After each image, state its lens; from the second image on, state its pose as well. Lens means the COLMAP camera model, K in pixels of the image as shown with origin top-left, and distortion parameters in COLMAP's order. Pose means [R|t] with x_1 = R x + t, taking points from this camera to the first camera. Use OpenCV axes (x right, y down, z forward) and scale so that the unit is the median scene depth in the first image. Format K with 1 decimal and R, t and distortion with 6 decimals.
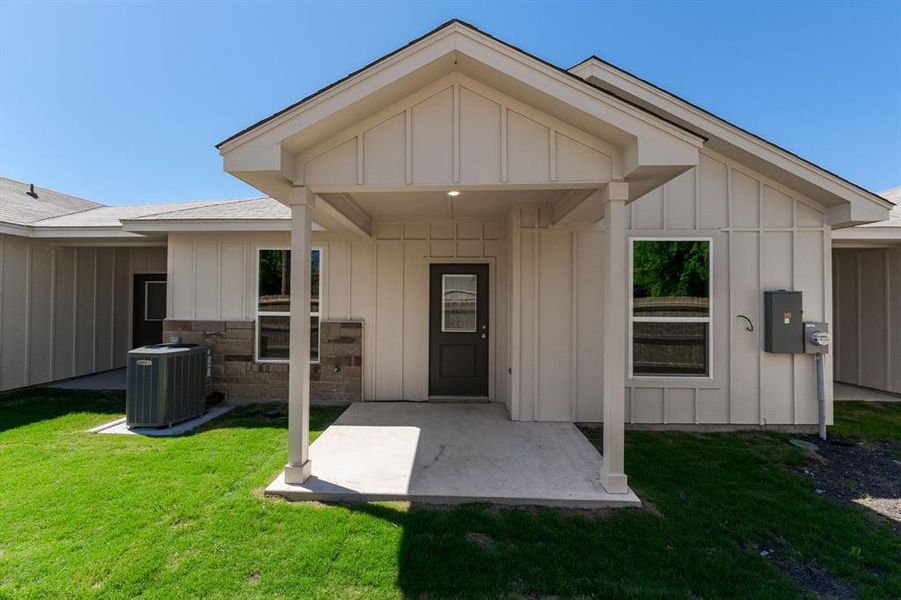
lens RADIAL K [[382.6, 0, 448.4], [0, 382.6, 297.8], [0, 0, 1]] dist [-0.005536, -0.000434]
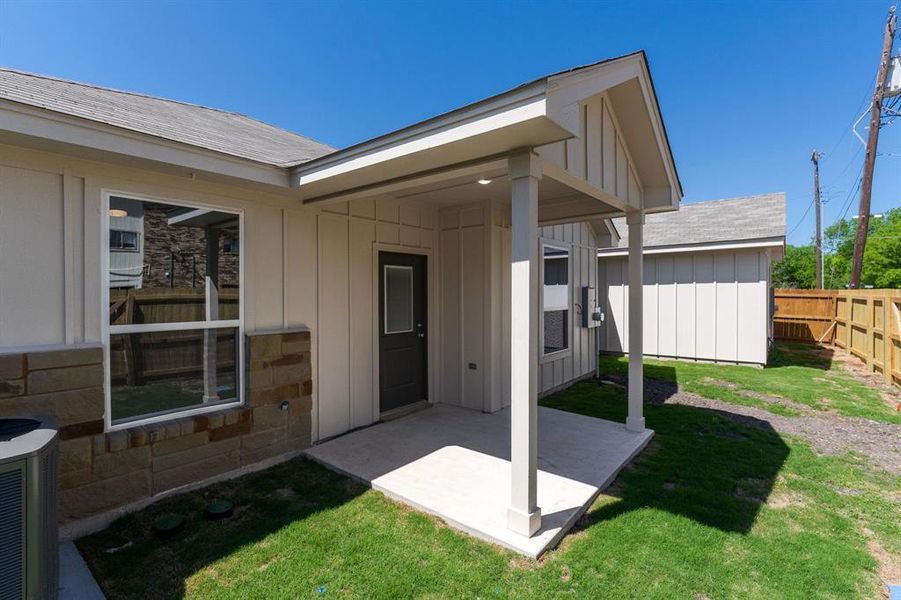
lens RADIAL K [[420.9, 0, 452.0], [0, 420.9, 296.0], [0, 0, 1]] dist [-0.006827, -0.000437]
pose [[0.601412, -0.015291, 0.798792, -0.667567], [0.000941, 0.999830, 0.018431, -0.010831], [-0.798938, -0.010333, 0.601324, 0.347532]]
